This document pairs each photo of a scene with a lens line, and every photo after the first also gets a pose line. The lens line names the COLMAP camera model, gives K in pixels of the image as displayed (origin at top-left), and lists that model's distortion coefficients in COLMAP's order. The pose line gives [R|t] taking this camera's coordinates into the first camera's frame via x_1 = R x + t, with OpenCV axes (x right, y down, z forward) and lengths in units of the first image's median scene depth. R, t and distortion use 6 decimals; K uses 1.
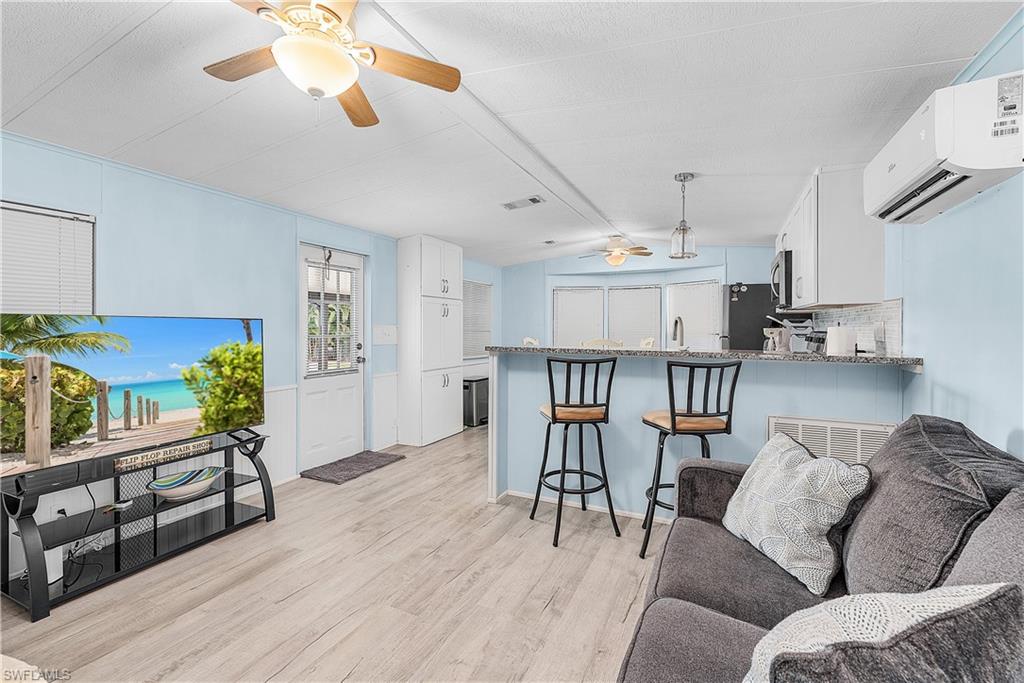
lens RADIAL K [[441.0, 0, 511.5], [0, 441.0, 327.7], [0, 0, 1]] dist [0.000504, -0.000185]
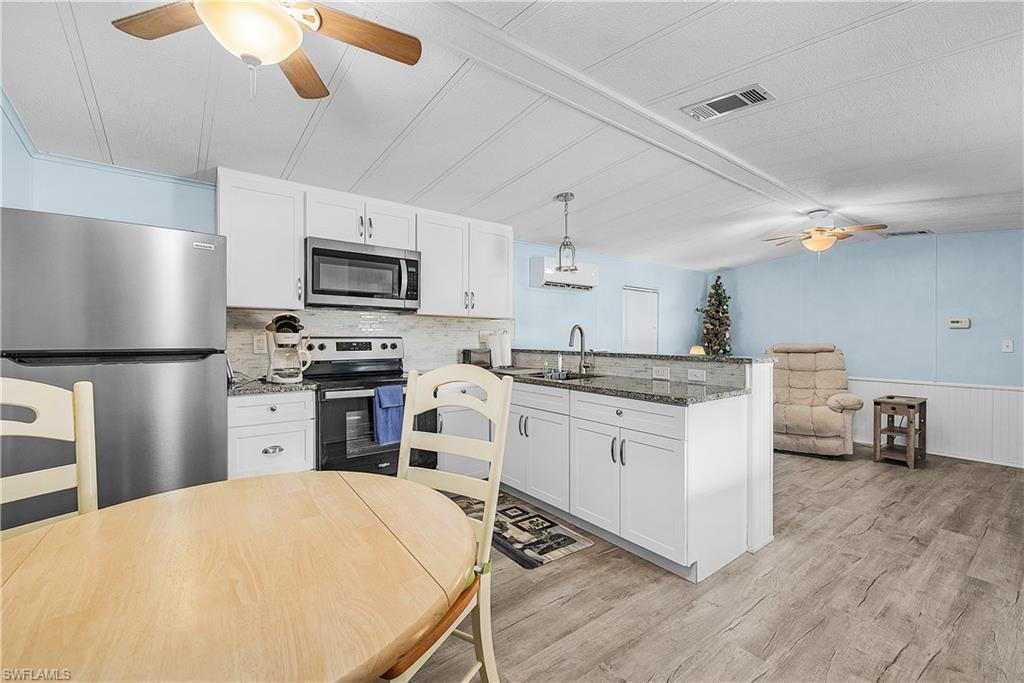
lens RADIAL K [[441.0, 0, 510.4], [0, 441.0, 338.0], [0, 0, 1]] dist [0.000504, -0.000185]
pose [[-0.895267, -0.009168, 0.445436, 0.029124], [-0.007856, 0.999958, 0.004793, 0.004911], [-0.445461, 0.000792, -0.895301, 2.336412]]
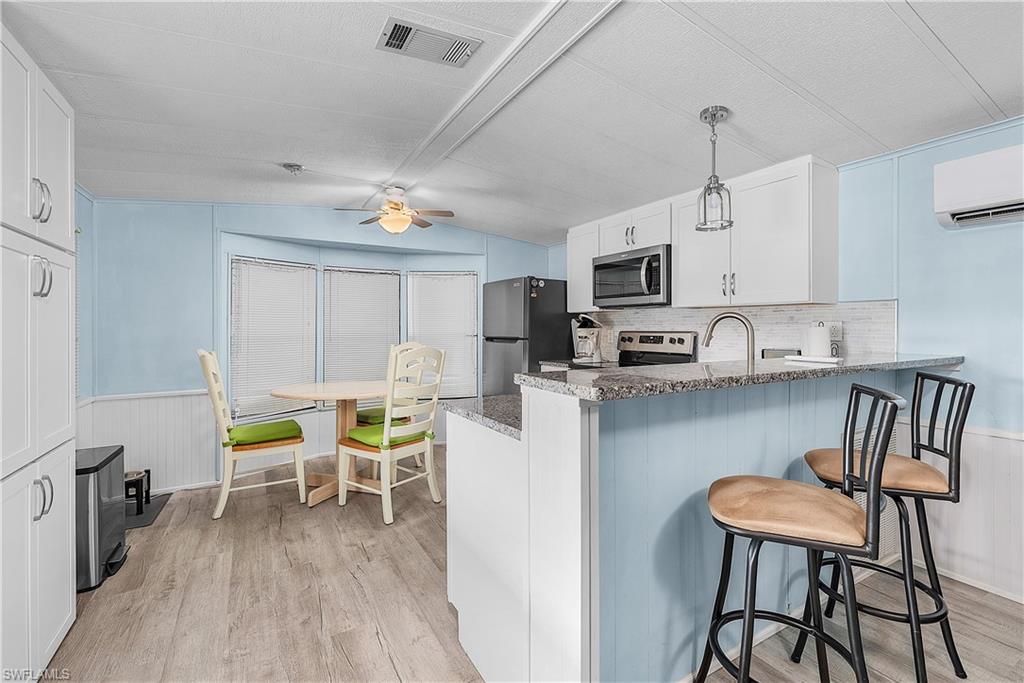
lens RADIAL K [[441.0, 0, 513.0], [0, 441.0, 327.6], [0, 0, 1]] dist [0.000504, -0.000185]
pose [[0.557004, -0.003769, 0.830501, -0.423025], [0.003360, 0.999992, 0.002285, -0.005319], [-0.830503, 0.001518, 0.557012, 1.001959]]
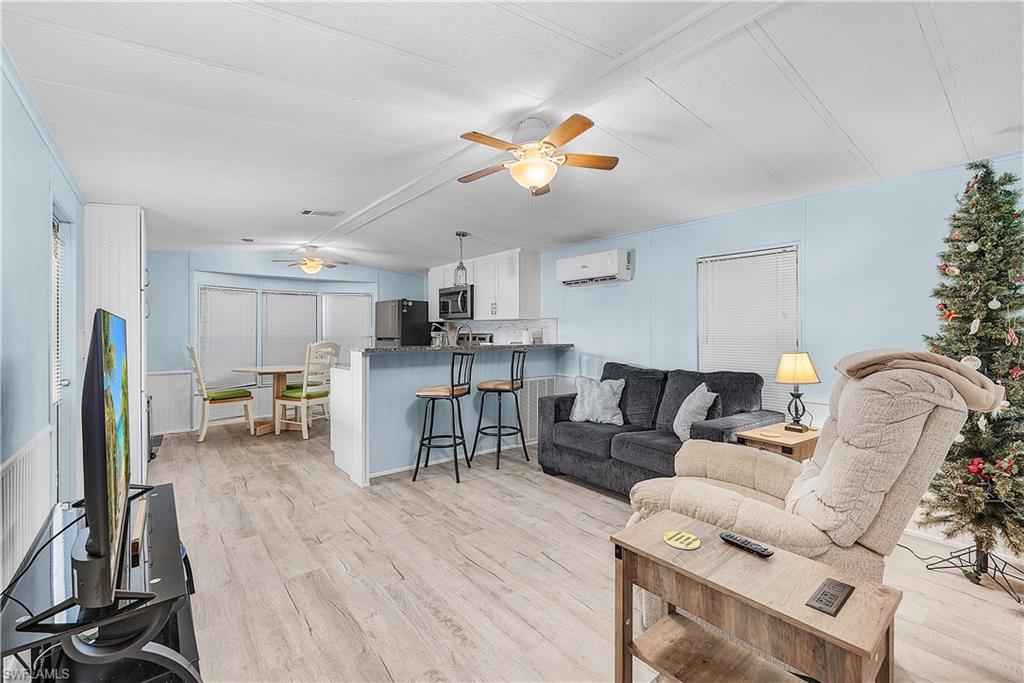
lens RADIAL K [[441.0, 0, 514.3], [0, 441.0, 331.5], [0, 0, 1]] dist [0.000504, -0.000185]
pose [[0.428789, -0.003827, 0.903396, -1.054033], [0.003594, 0.999990, 0.002530, -0.004951], [-0.903397, 0.002162, 0.428799, 0.197162]]
